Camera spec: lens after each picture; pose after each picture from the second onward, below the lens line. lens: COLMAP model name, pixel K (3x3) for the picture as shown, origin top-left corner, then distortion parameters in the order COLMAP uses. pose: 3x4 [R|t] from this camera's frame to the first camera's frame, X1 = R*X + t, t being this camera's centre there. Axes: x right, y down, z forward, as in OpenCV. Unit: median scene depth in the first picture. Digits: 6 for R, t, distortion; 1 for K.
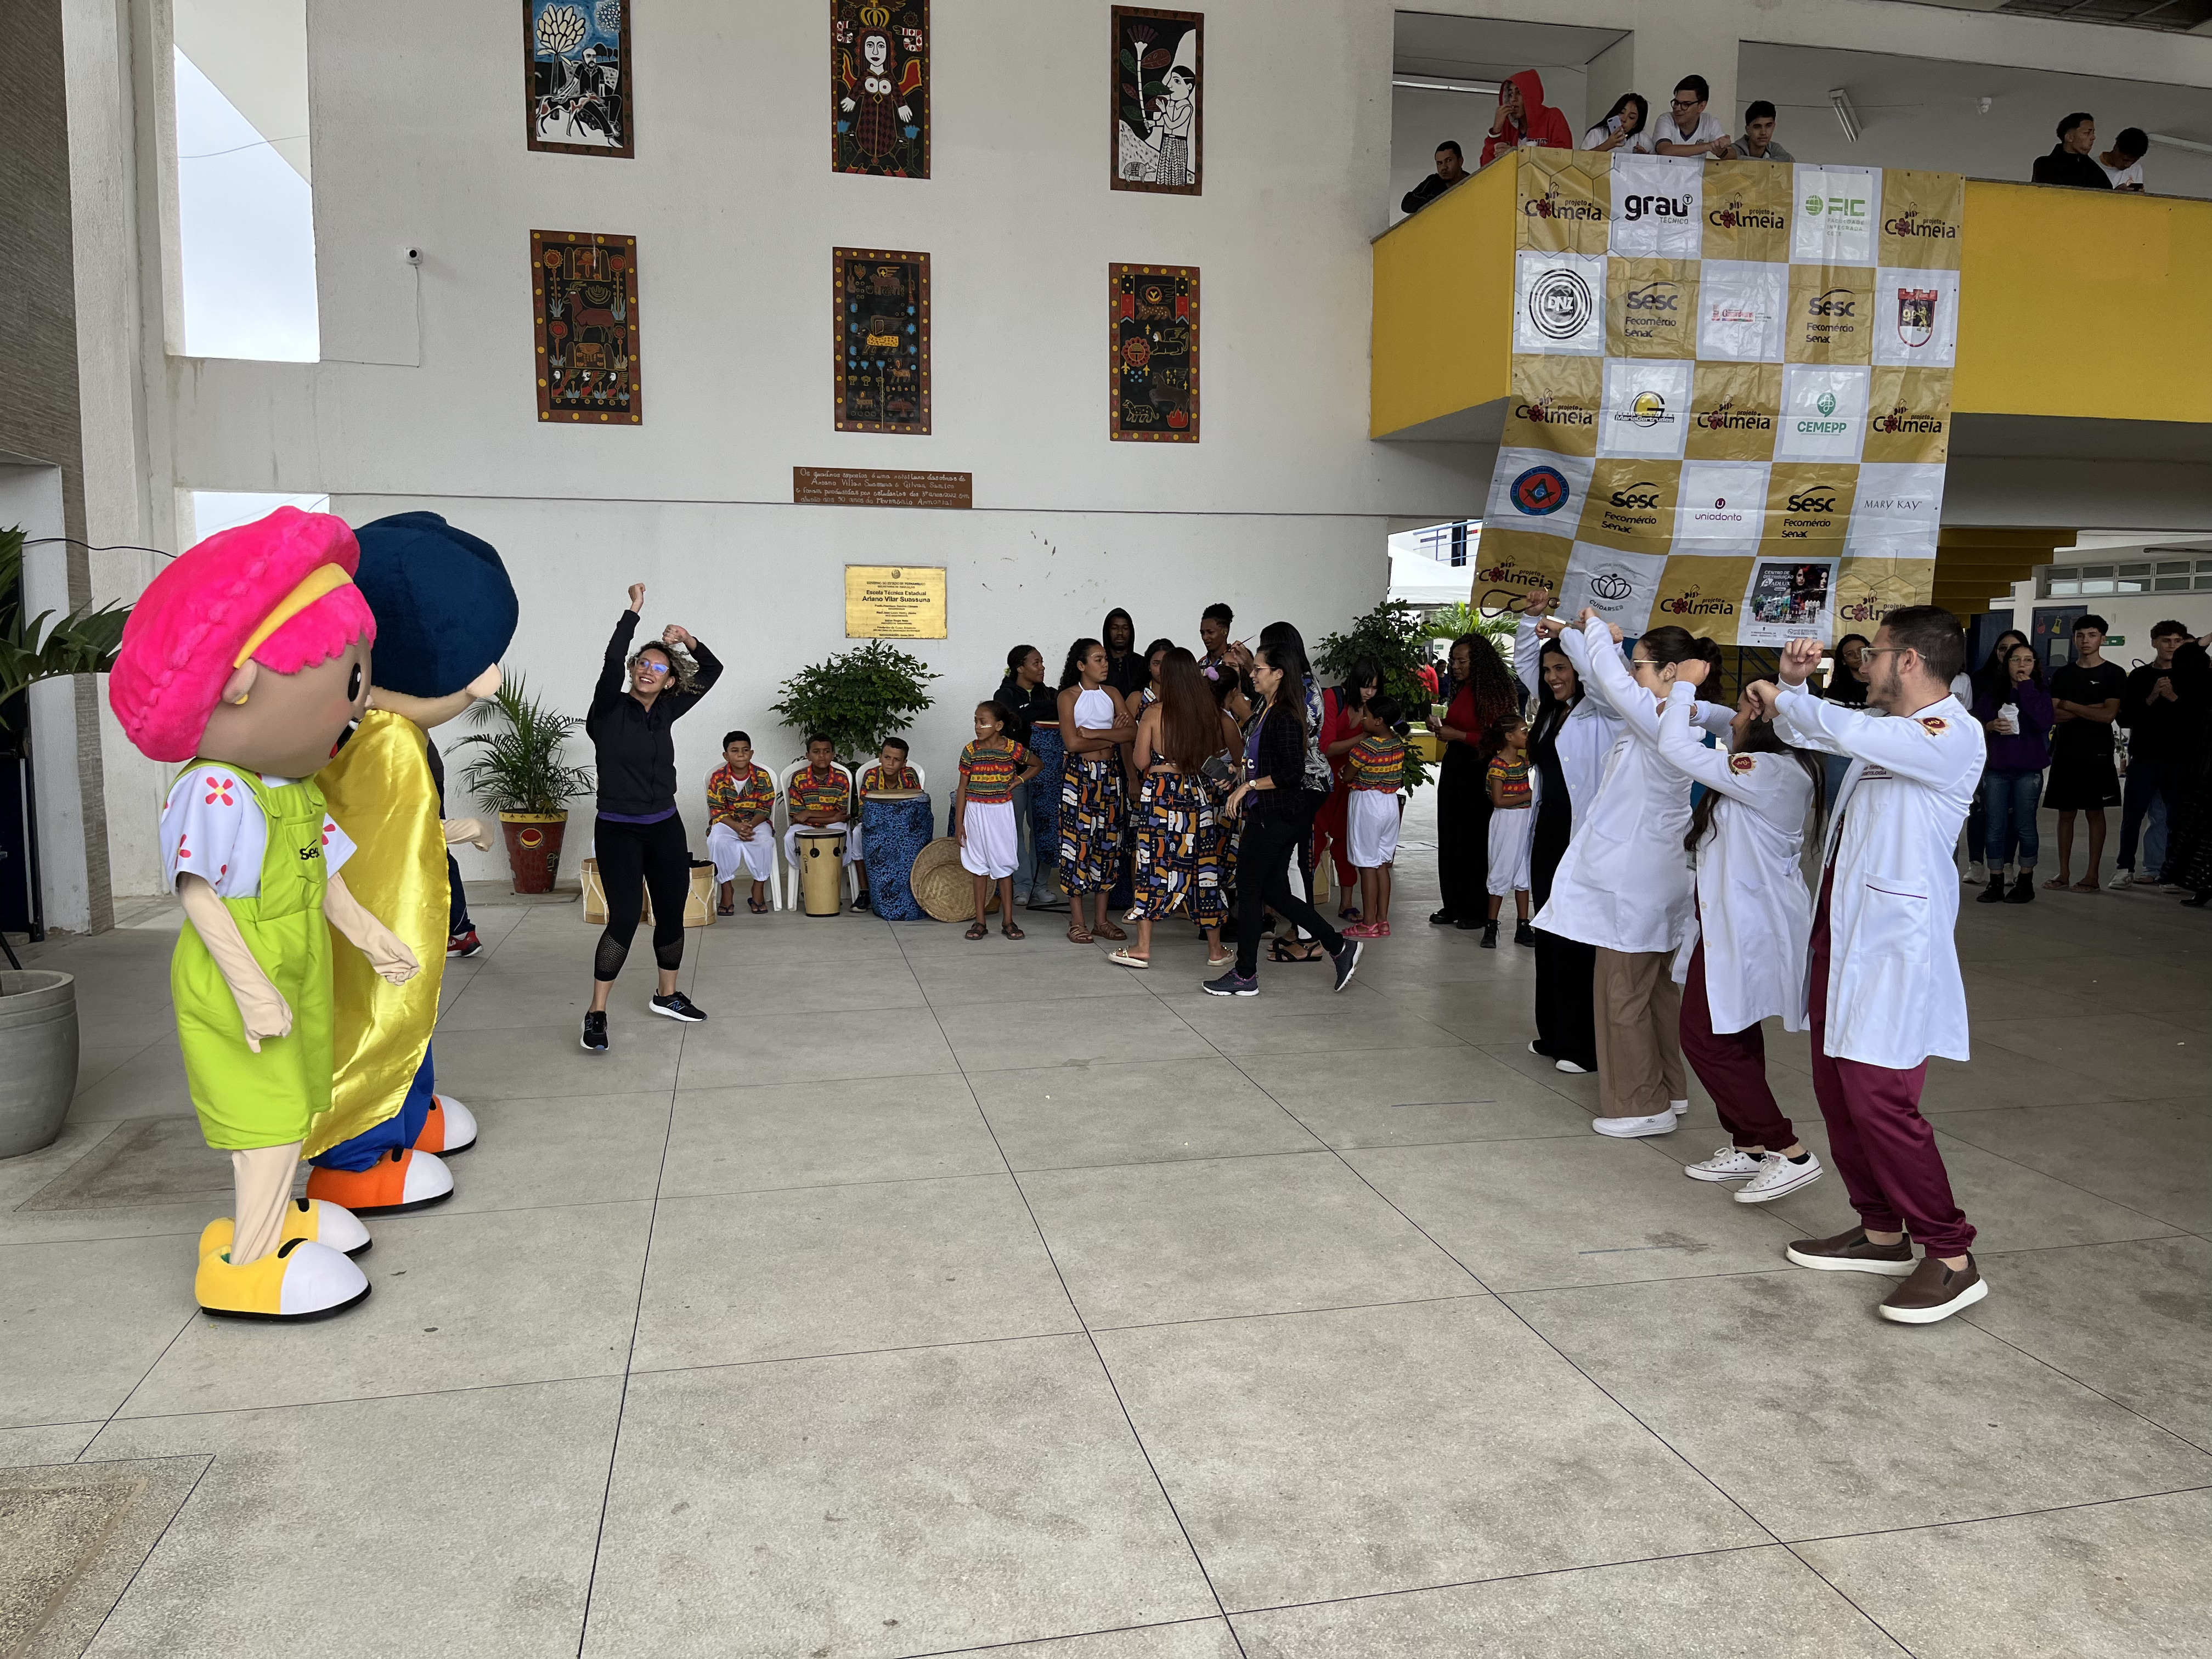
lens RADIAL K [[1673.1, 0, 1101.4], [0, 1673.1, 820.4], [0, 0, 1]] dist [-0.004572, -0.028712]
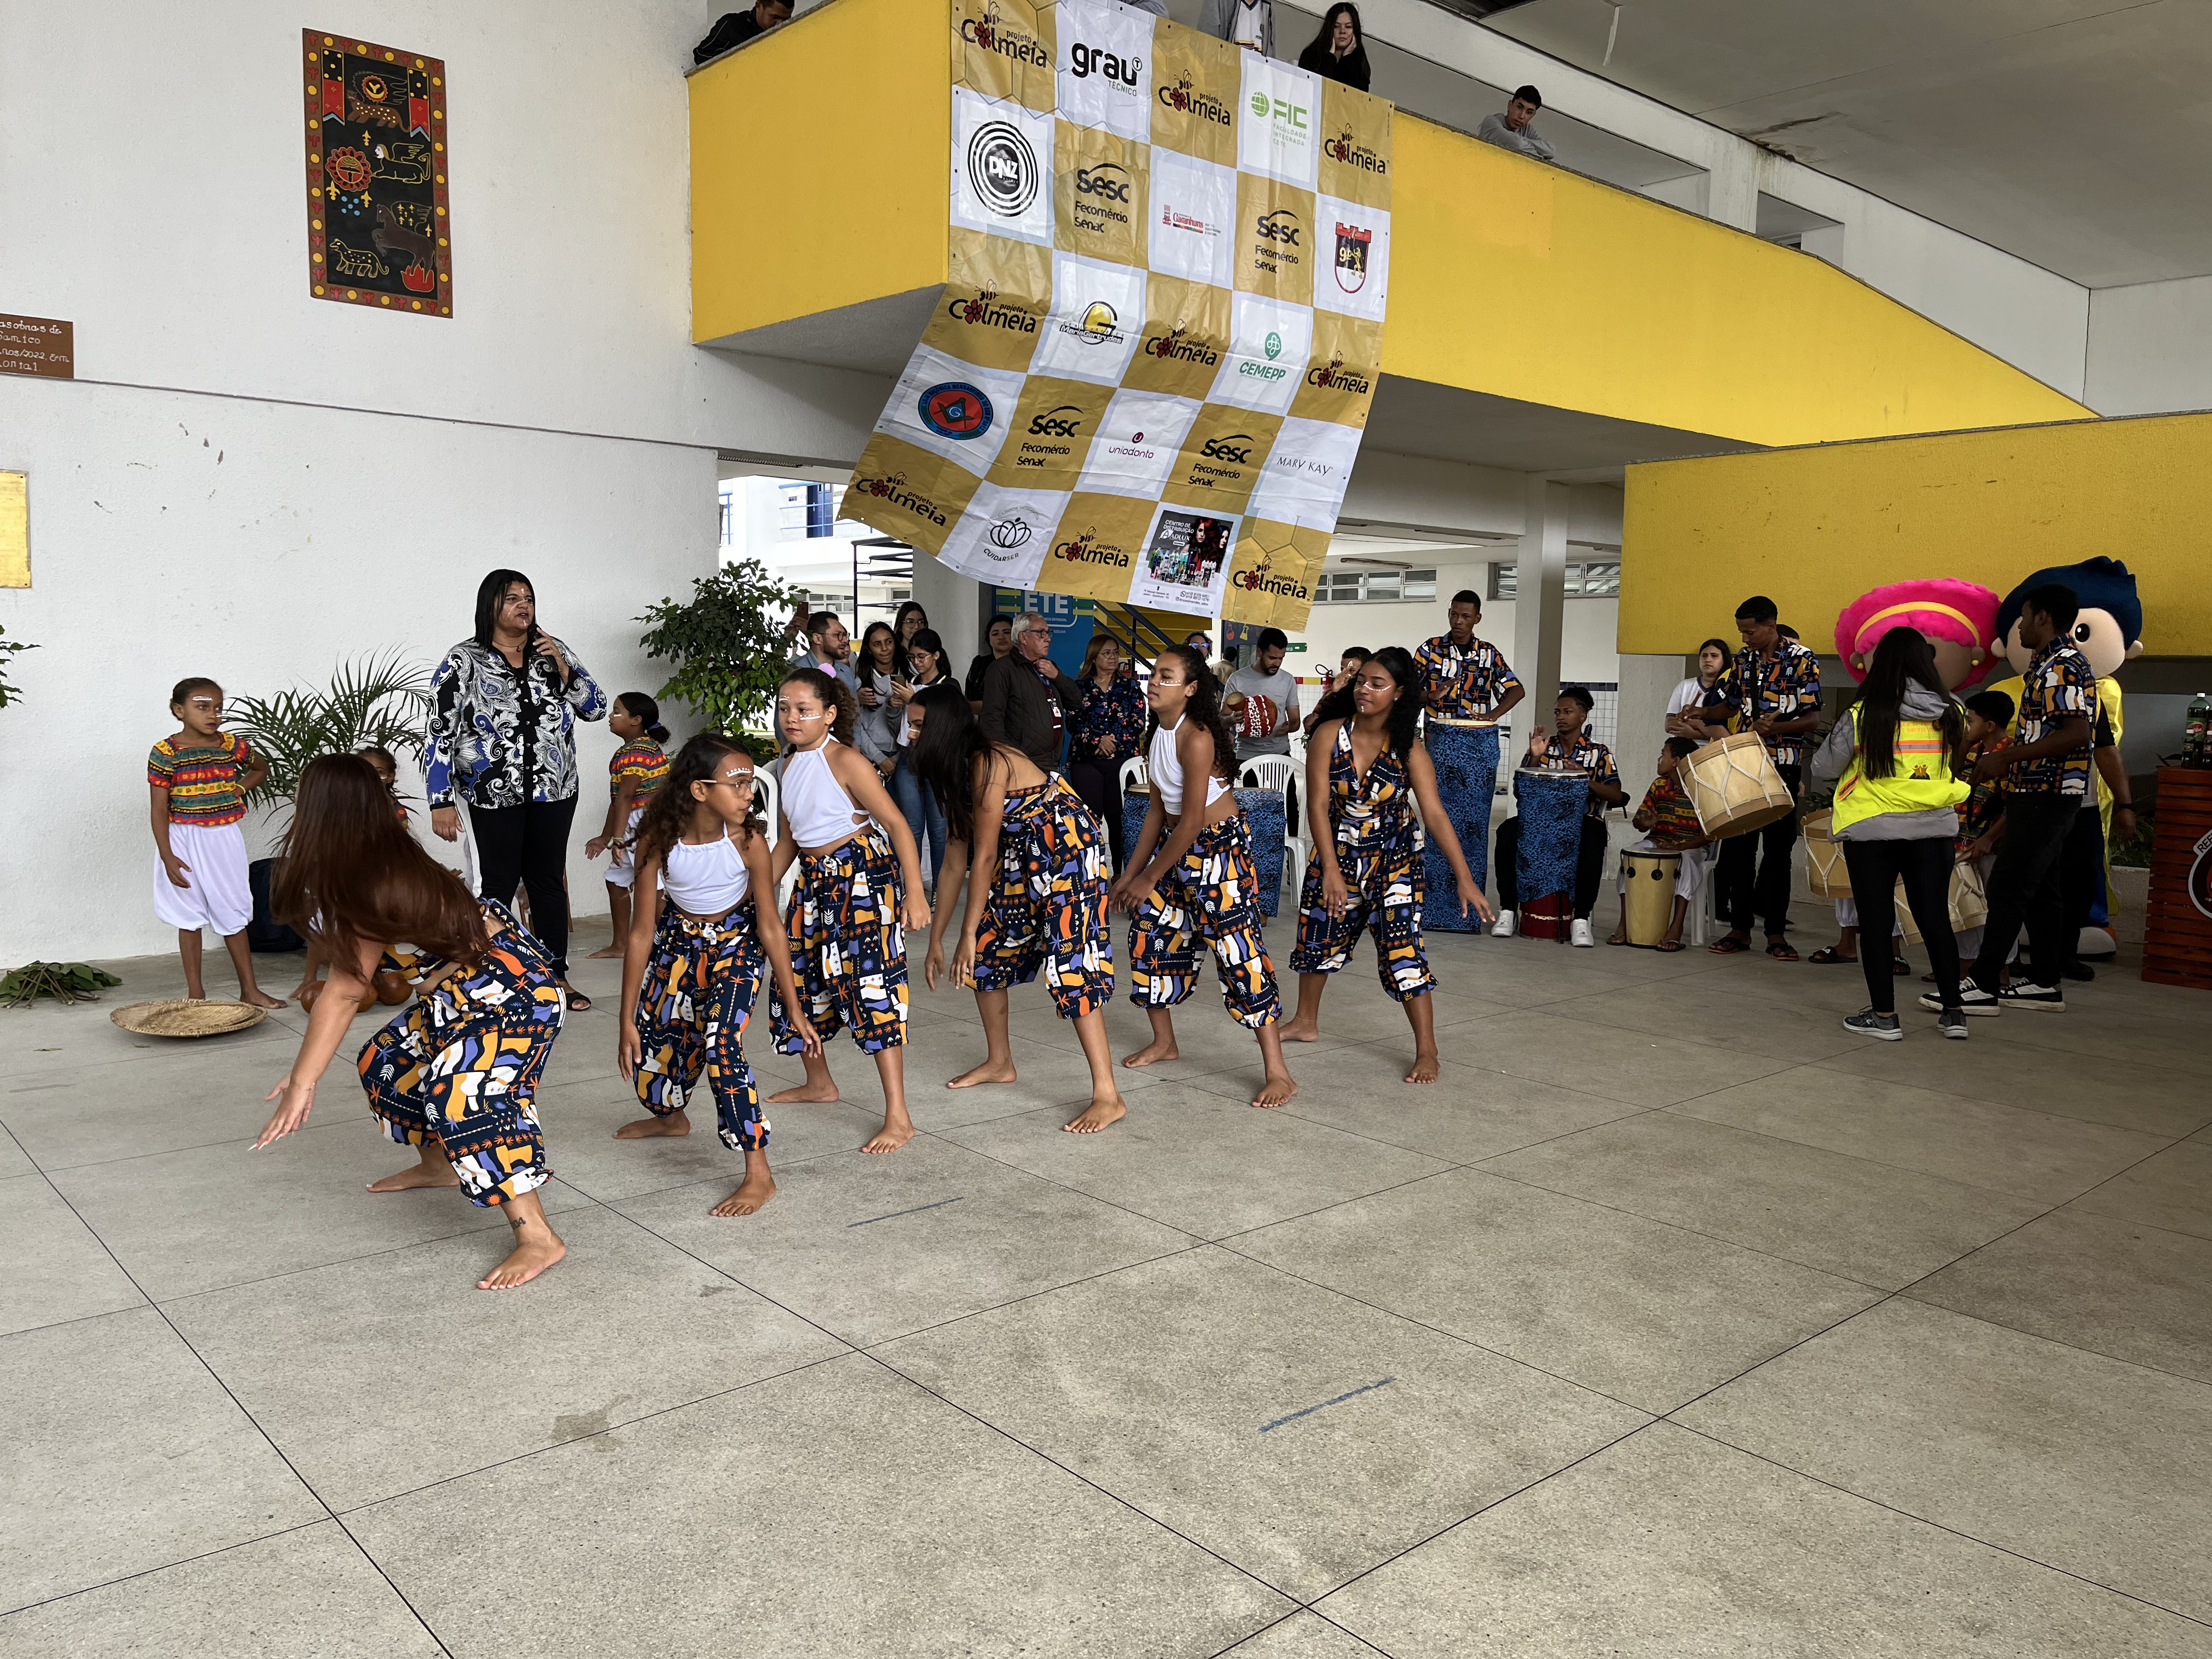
lens RADIAL K [[1673.1, 0, 1128.2], [0, 1673.1, 848.9], [0, 0, 1]] dist [-0.004572, -0.028712]
pose [[0.857683, -0.038871, 0.512707, -0.072344], [0.031474, 0.999237, 0.023107, -0.016811], [-0.513215, -0.003682, 0.858252, 0.308301]]
